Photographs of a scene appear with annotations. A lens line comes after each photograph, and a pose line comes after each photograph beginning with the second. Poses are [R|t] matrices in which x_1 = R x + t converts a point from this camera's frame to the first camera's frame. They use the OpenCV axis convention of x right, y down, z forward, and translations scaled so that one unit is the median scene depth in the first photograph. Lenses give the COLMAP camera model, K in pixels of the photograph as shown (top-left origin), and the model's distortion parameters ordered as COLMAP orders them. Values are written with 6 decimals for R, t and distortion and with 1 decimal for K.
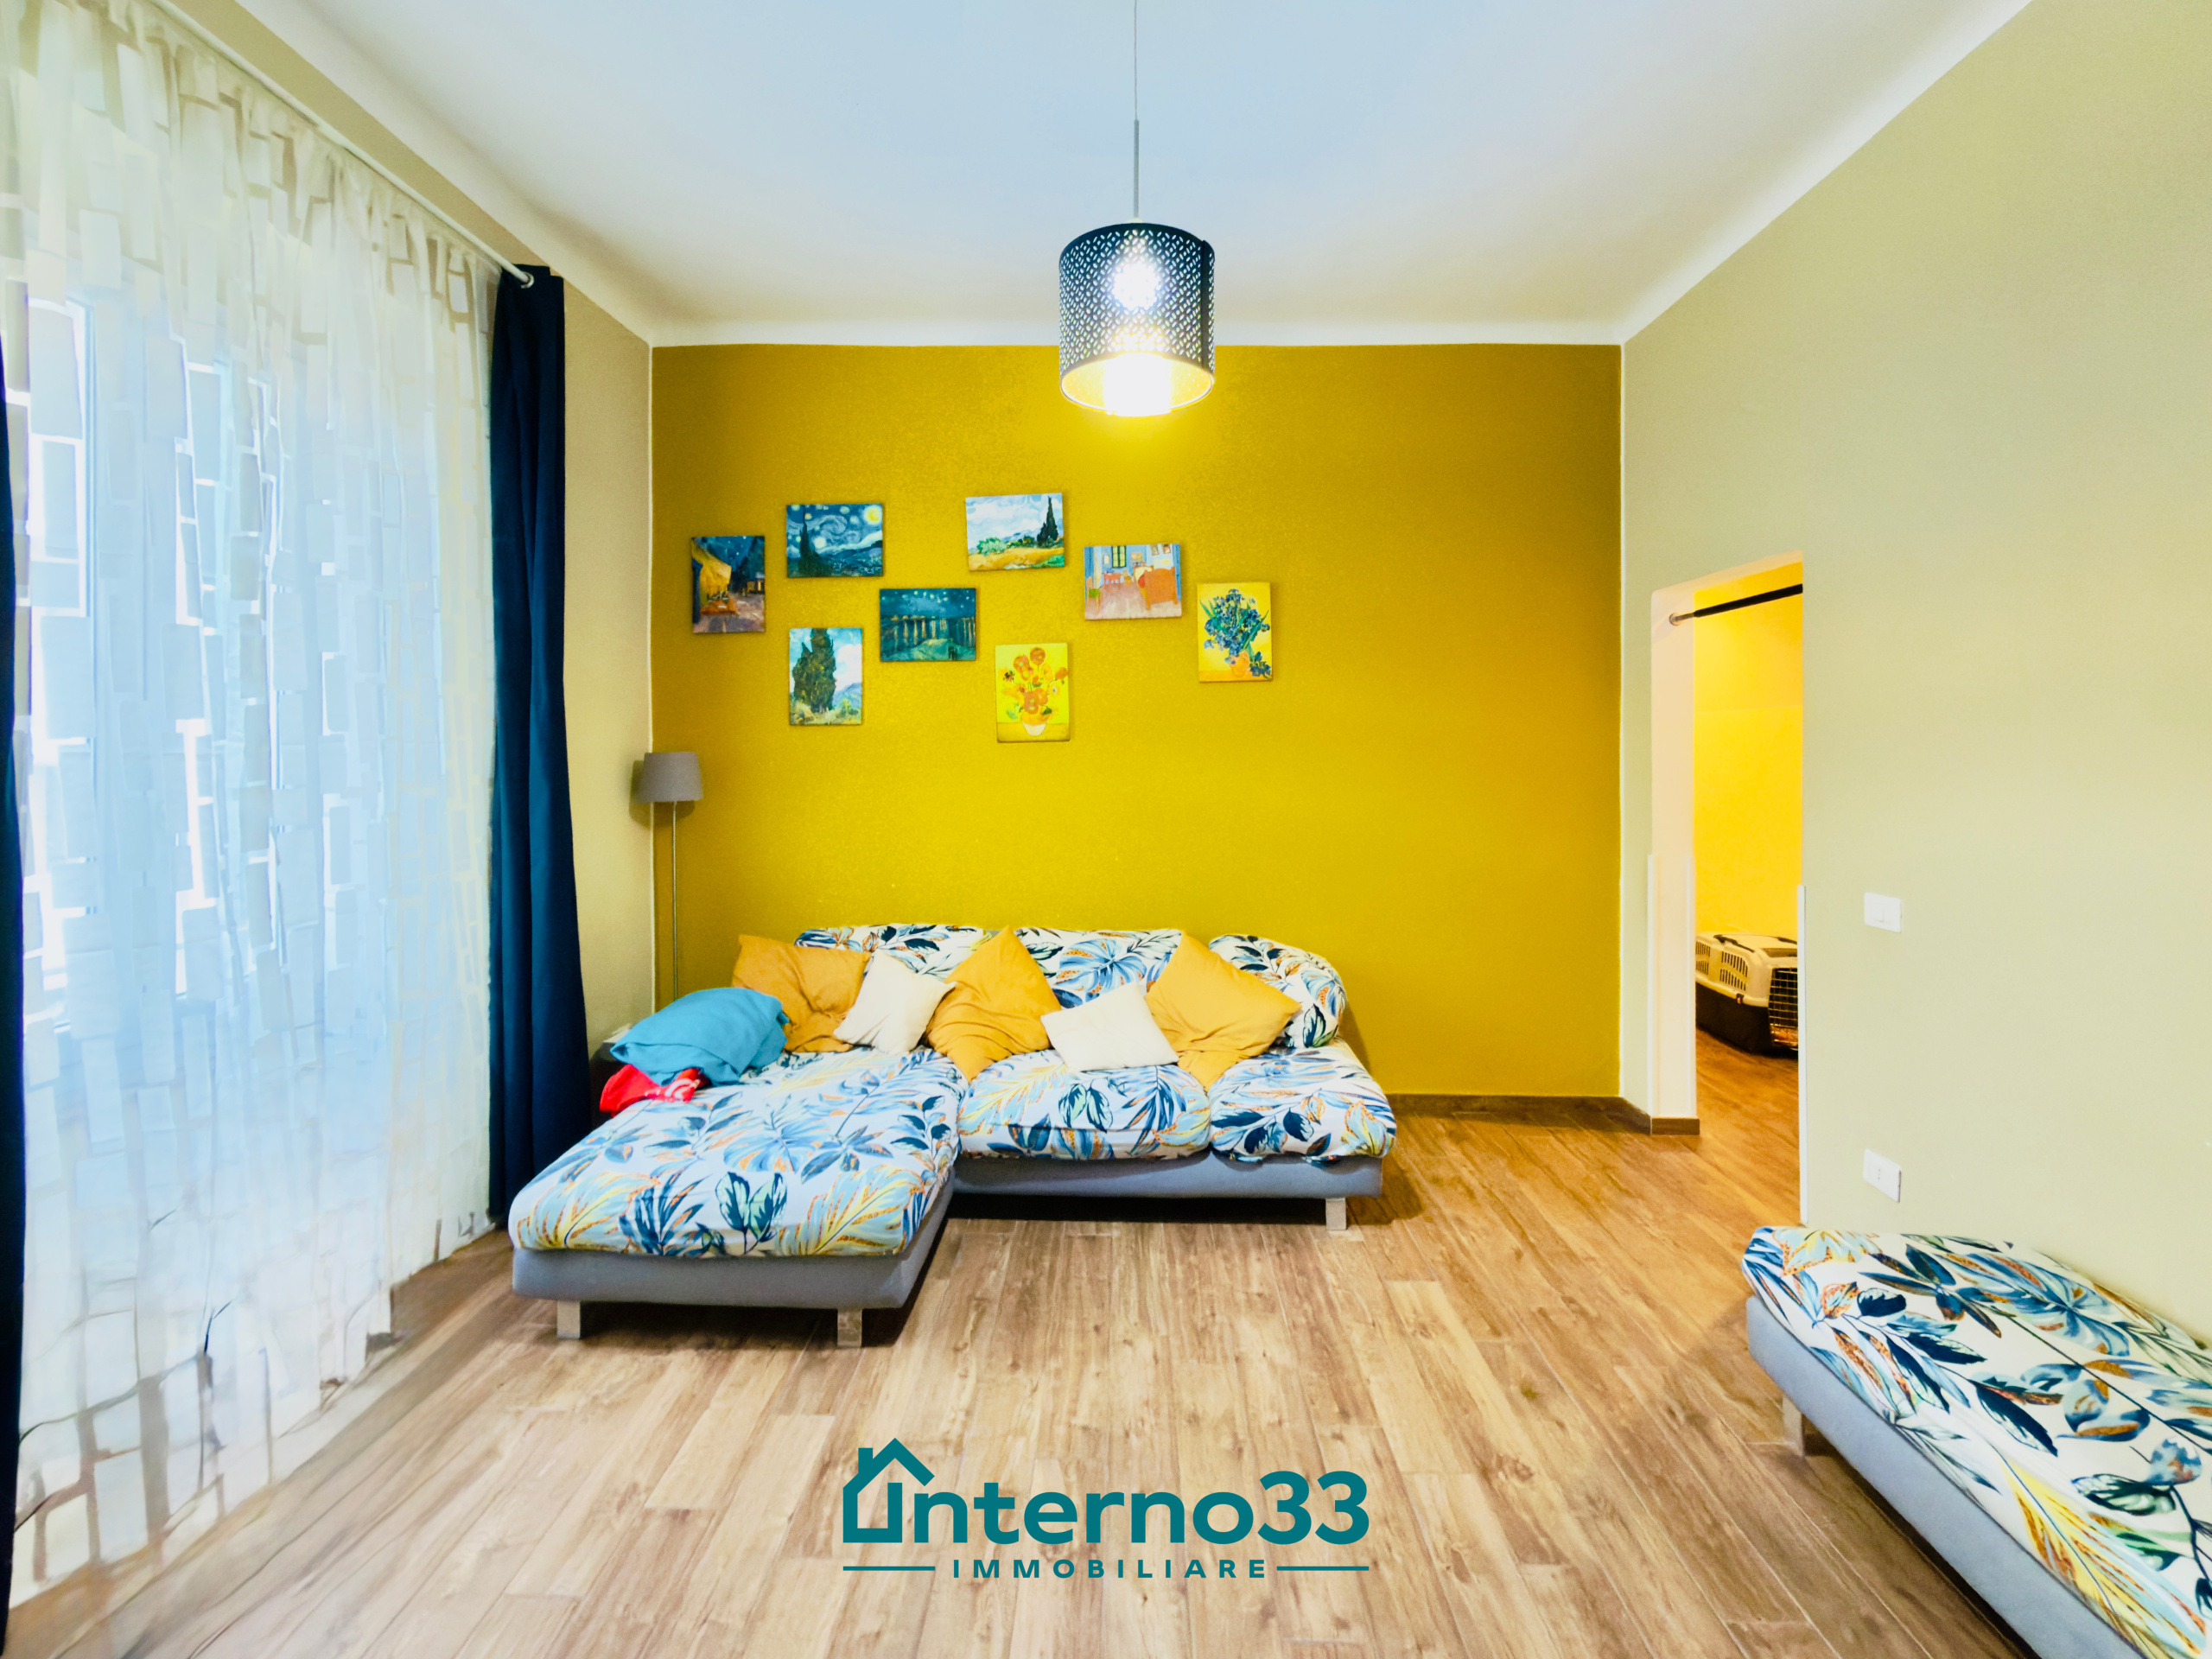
lens RADIAL K [[947.1, 0, 1106.7], [0, 947.1, 745.1], [0, 0, 1]] dist [0.003160, 0.000266]
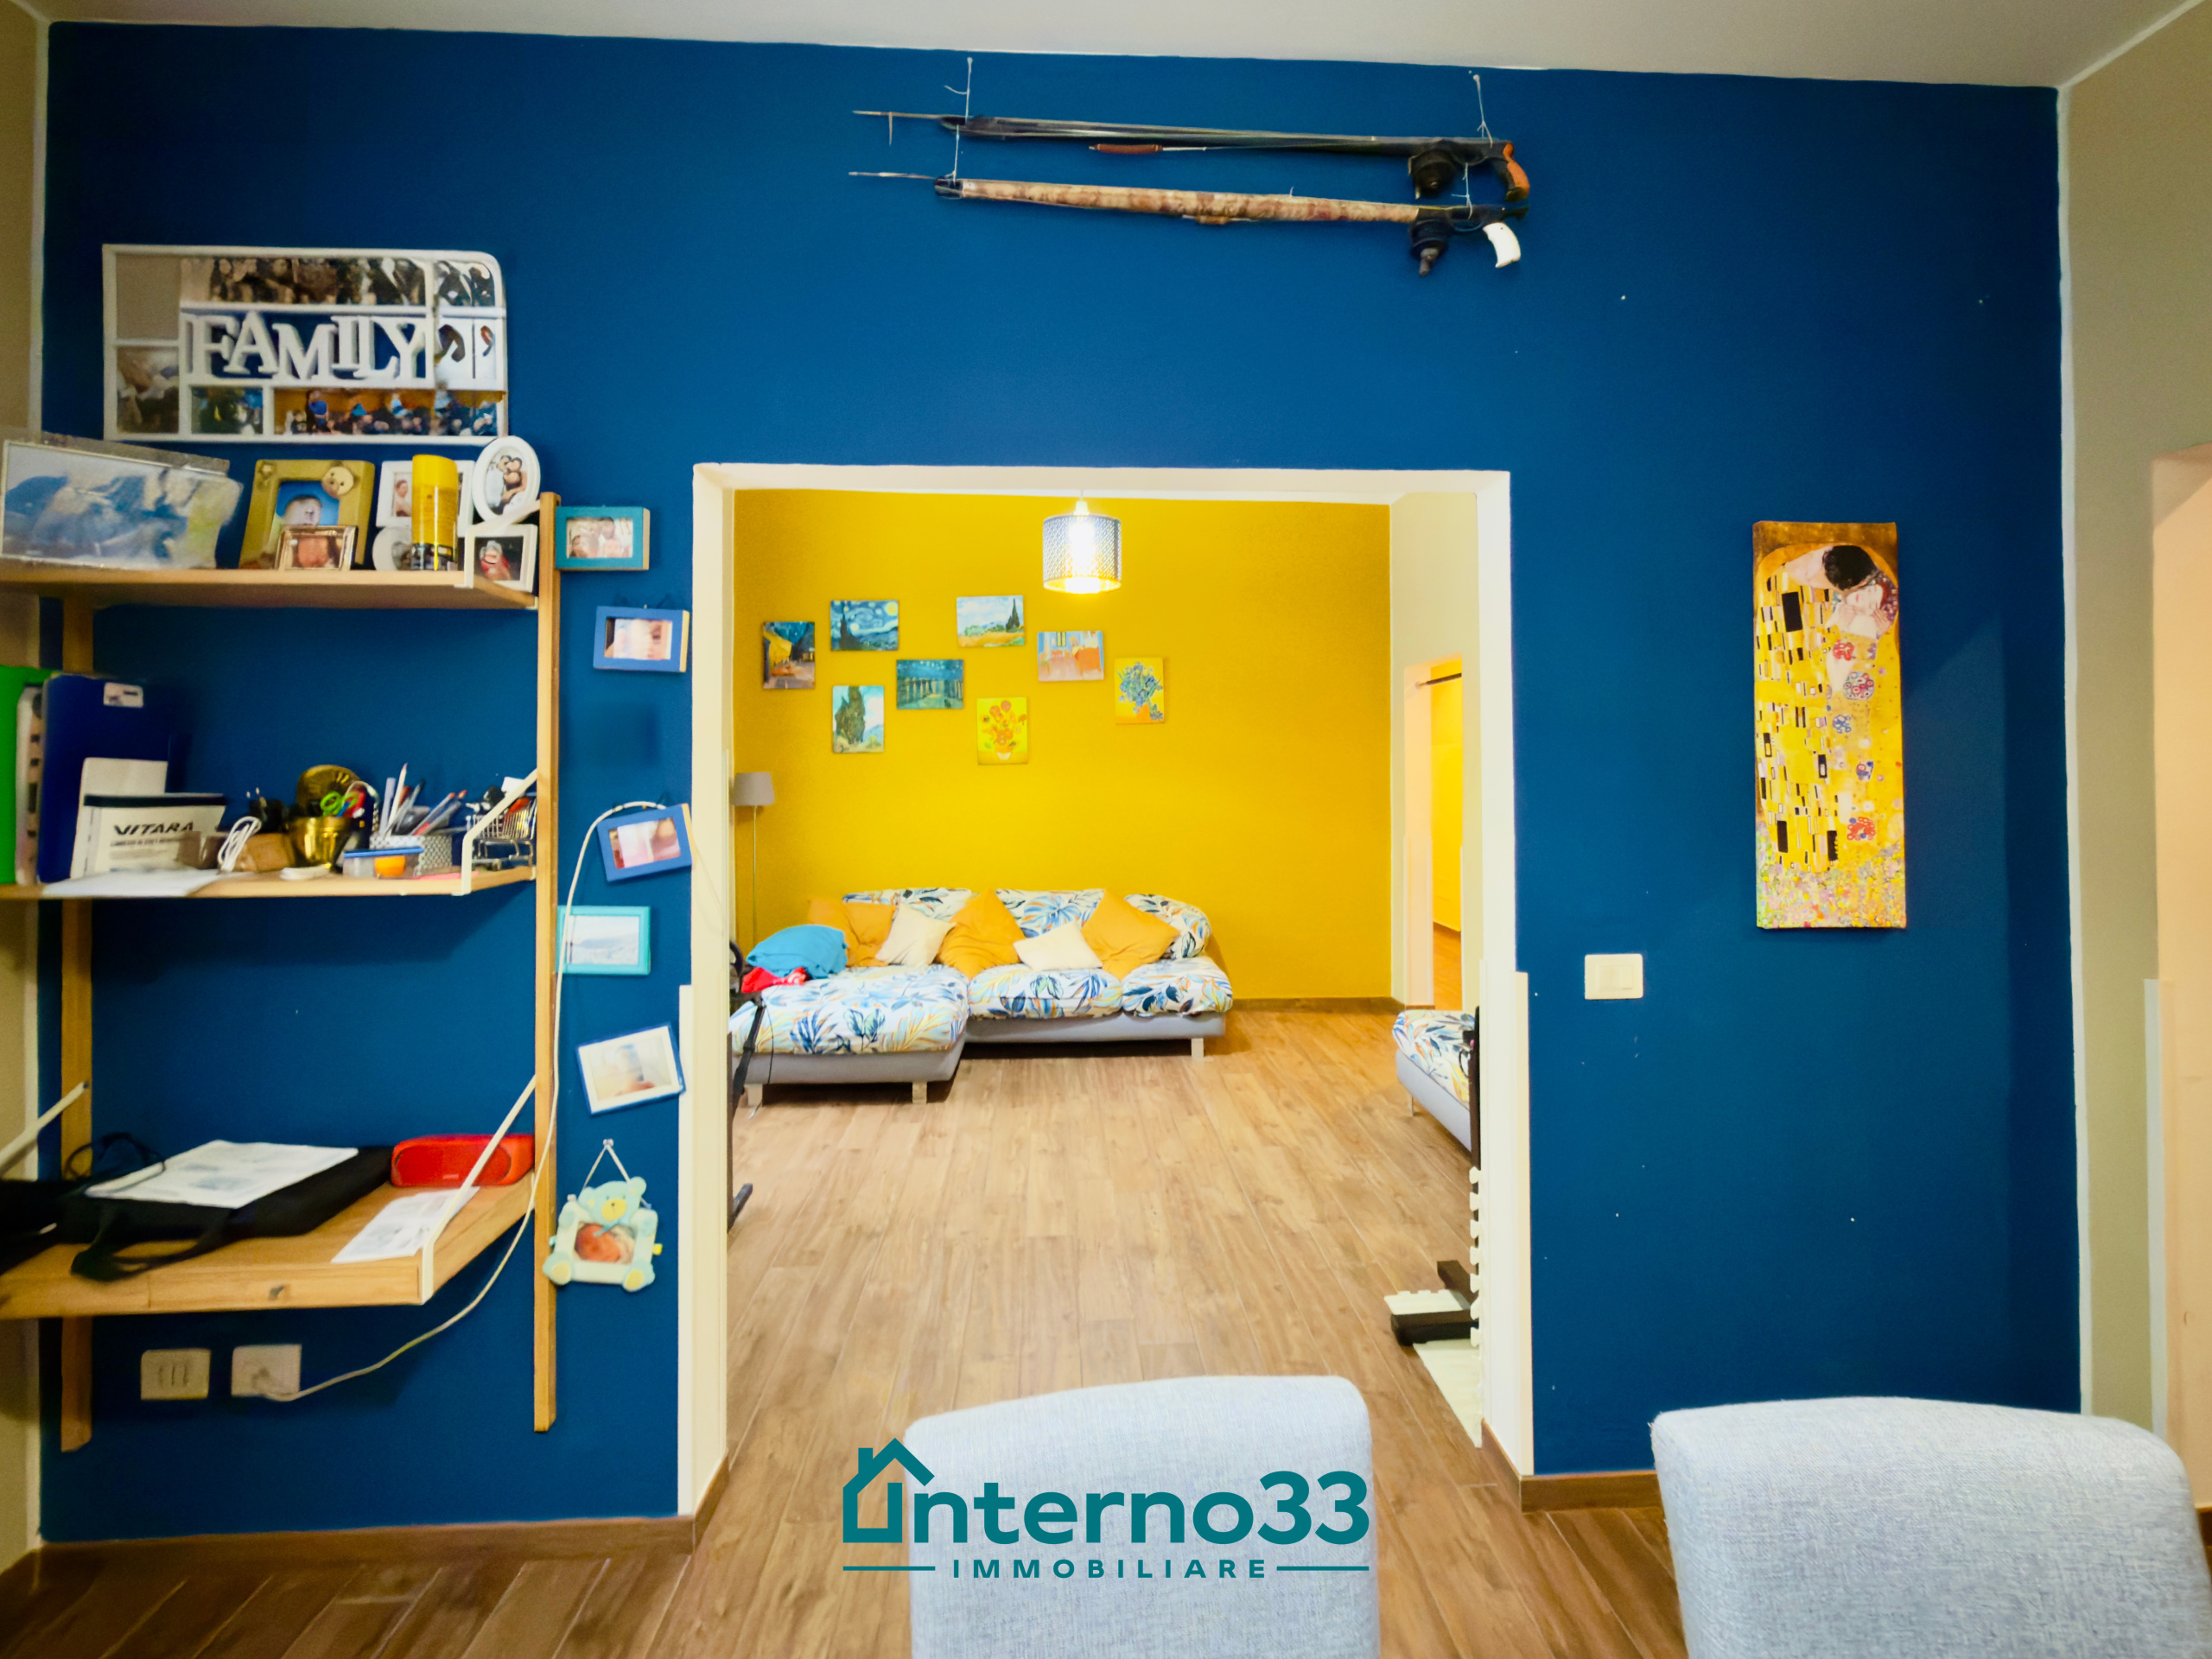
lens RADIAL K [[980.6, 0, 1093.5], [0, 980.6, 750.9], [0, 0, 1]] dist [0.000434, -0.000056]
pose [[0.997464, -0.000683, 0.071172, -0.053443], [0.002048, 0.999815, -0.019100, 0.005736], [-0.071146, 0.019197, 0.997281, -0.614507]]
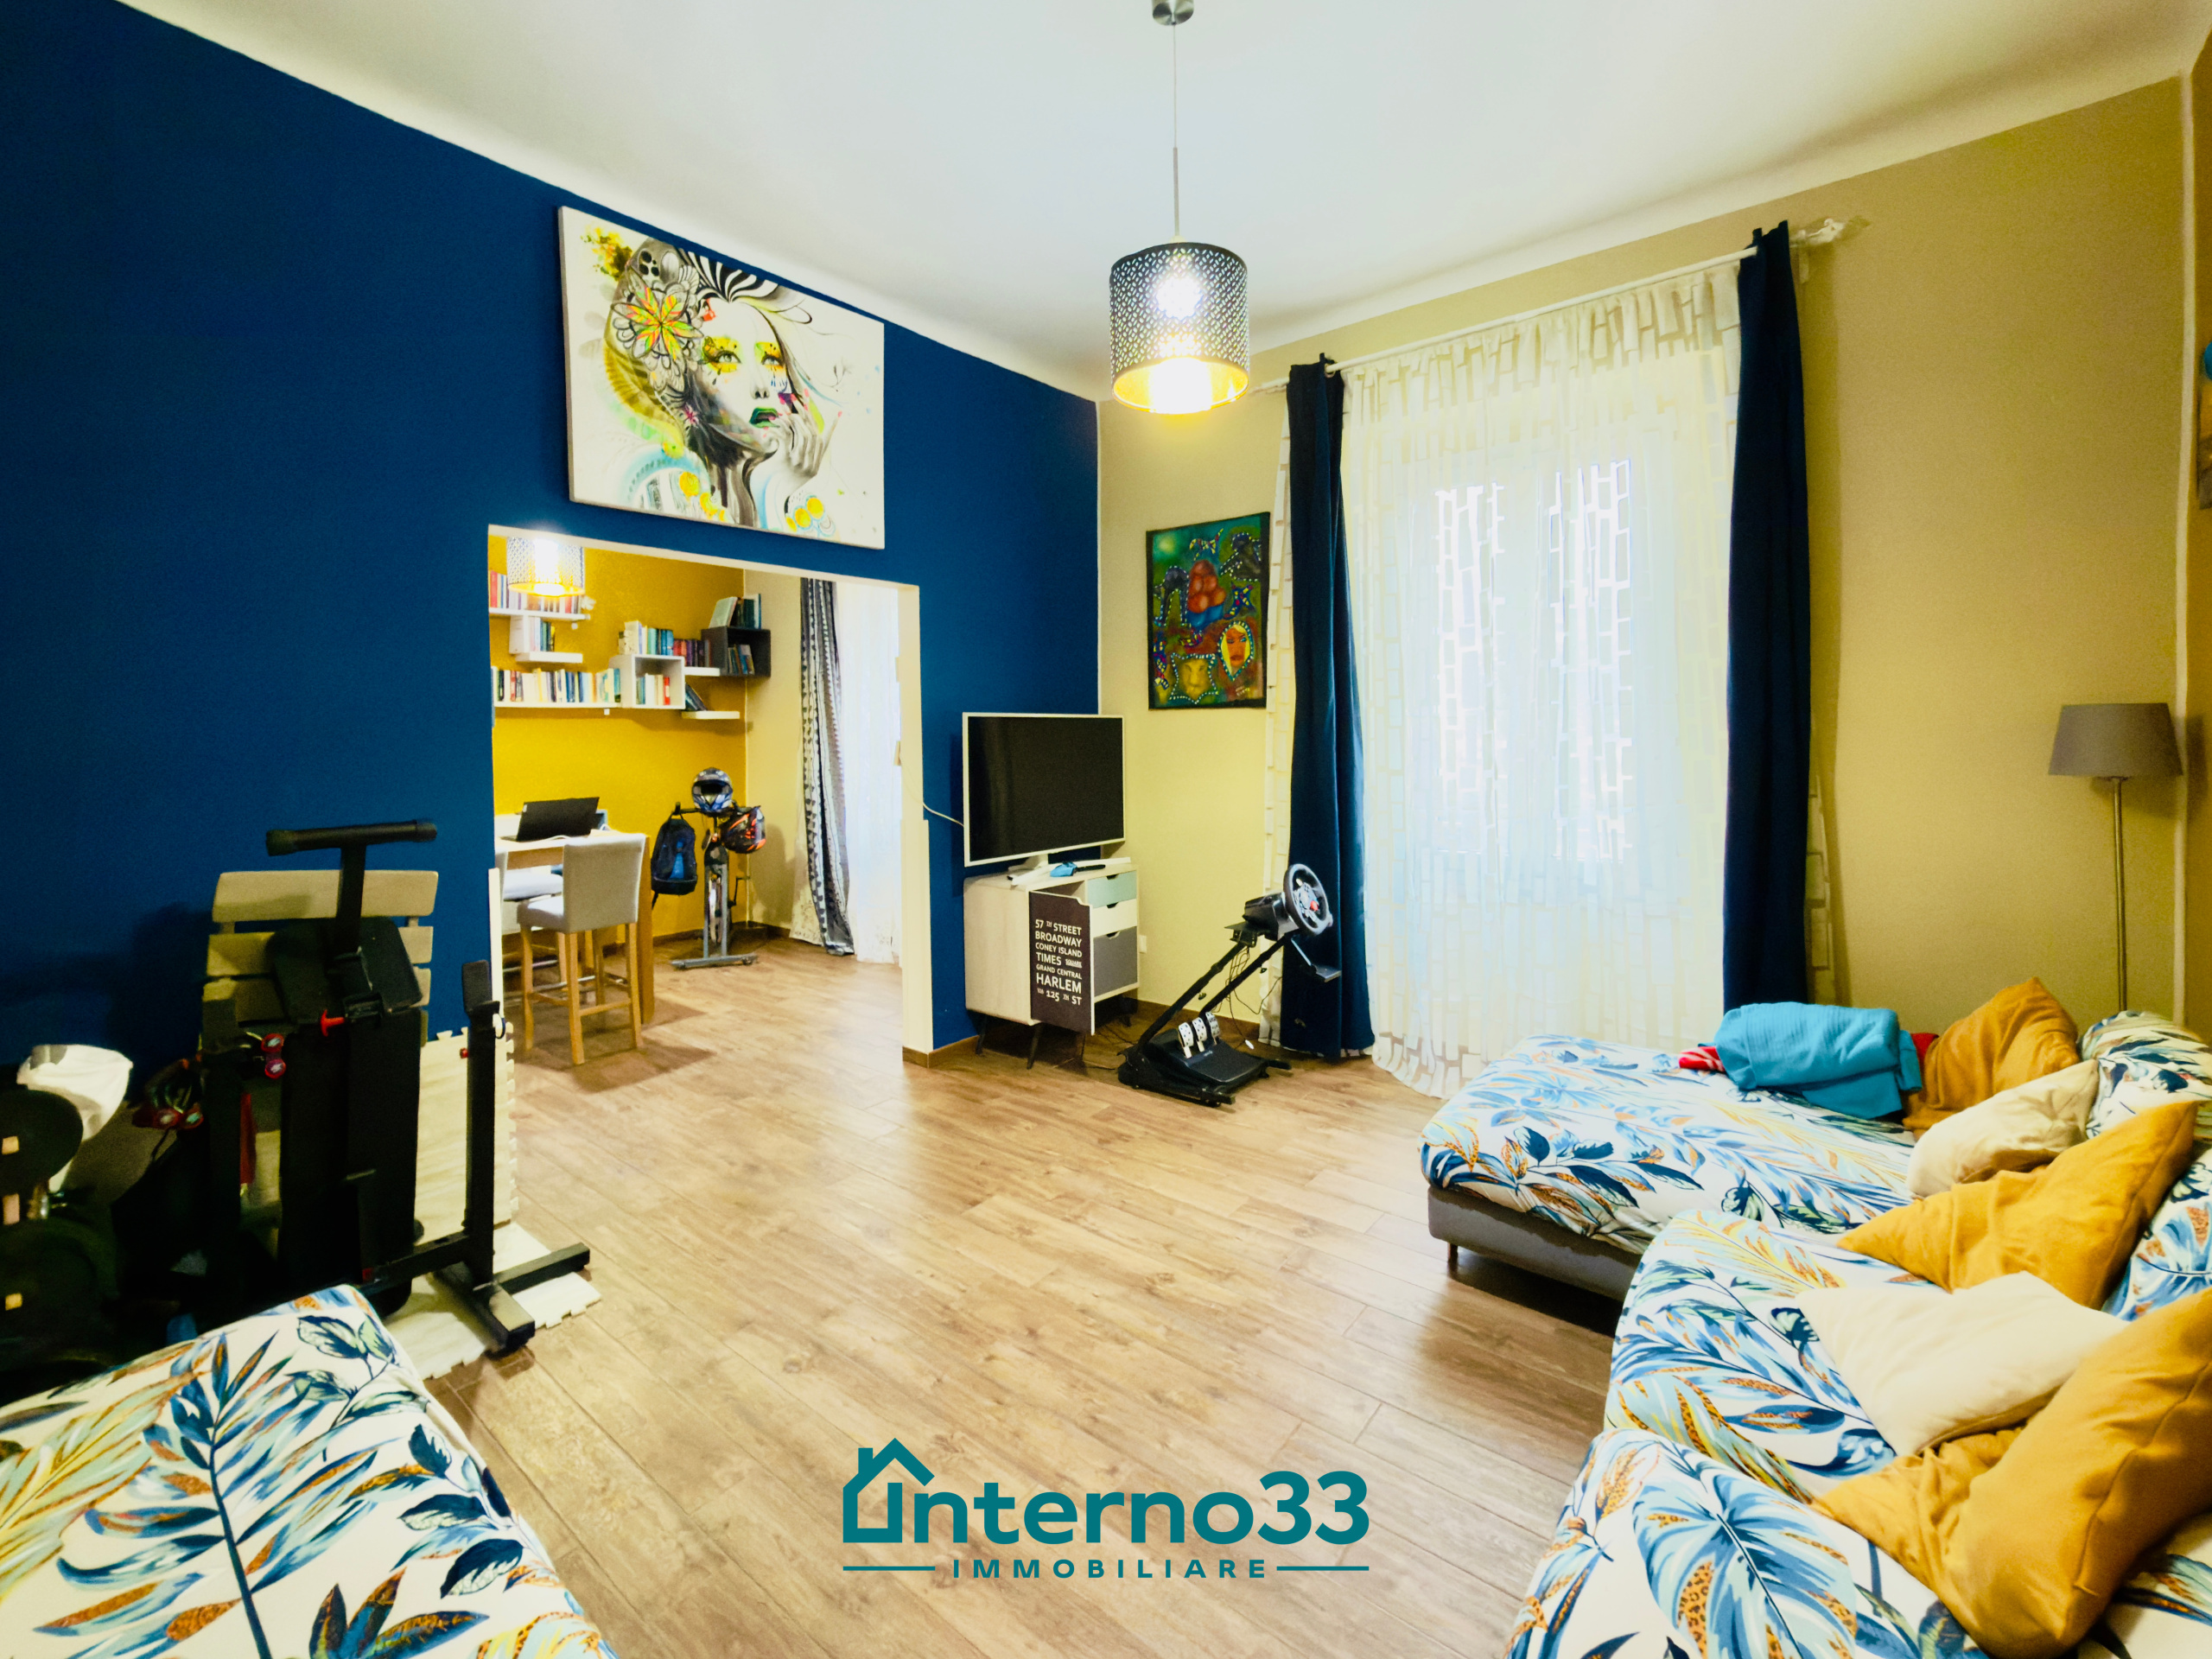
lens RADIAL K [[945.8, 0, 1116.3], [0, 945.8, 749.2], [0, 0, 1]] dist [-0.000496, -0.000246]
pose [[-0.604679, 0.029333, -0.795929, 0.572264], [0.017095, 0.999569, 0.023850, 0.011461], [0.796286, 0.000815, -0.604920, 0.943060]]
